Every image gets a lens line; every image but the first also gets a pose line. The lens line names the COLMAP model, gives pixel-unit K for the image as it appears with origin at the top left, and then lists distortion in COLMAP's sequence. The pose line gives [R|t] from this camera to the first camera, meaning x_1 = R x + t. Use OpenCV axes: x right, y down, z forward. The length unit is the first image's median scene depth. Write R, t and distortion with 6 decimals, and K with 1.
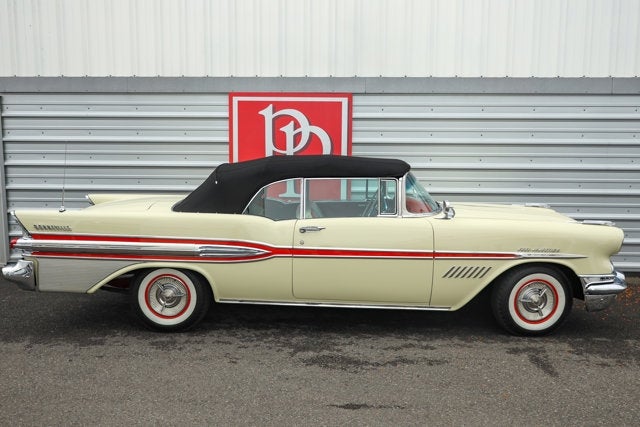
lens RADIAL K [[590.0, 0, 306.0], [0, 590.0, 224.1], [0, 0, 1]] dist [0.022165, 0.000000]
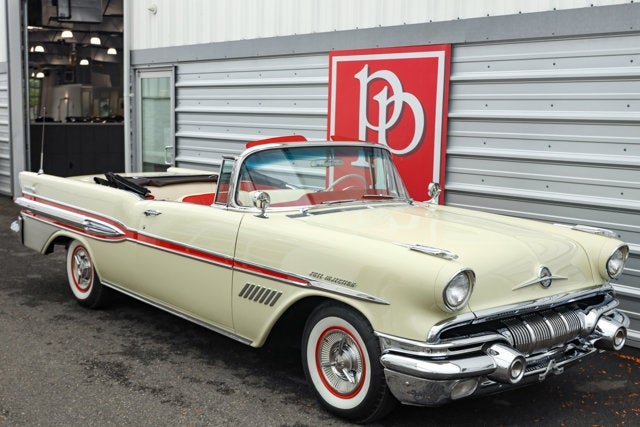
lens RADIAL K [[827.4, 0, 317.5], [0, 827.4, 217.3], [0, 0, 1]] dist [0.056158, 0.000000]
pose [[0.686668, 0.099460, -0.720136, 0.677192], [-0.120176, 0.992498, 0.022486, -0.026497], [0.716970, 0.071102, 0.693469, 0.238931]]
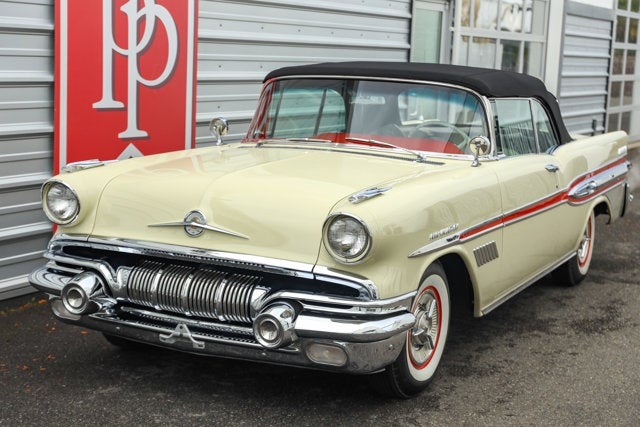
lens RADIAL K [[1096.7, 0, 315.8], [0, 1096.7, 225.8], [0, 0, 1]] dist [0.065562, 0.000000]
pose [[0.420067, -0.133125, 0.897676, -0.880557], [0.092659, 0.990304, 0.103502, -0.055110], [-0.902750, 0.039700, 0.428329, 0.435837]]
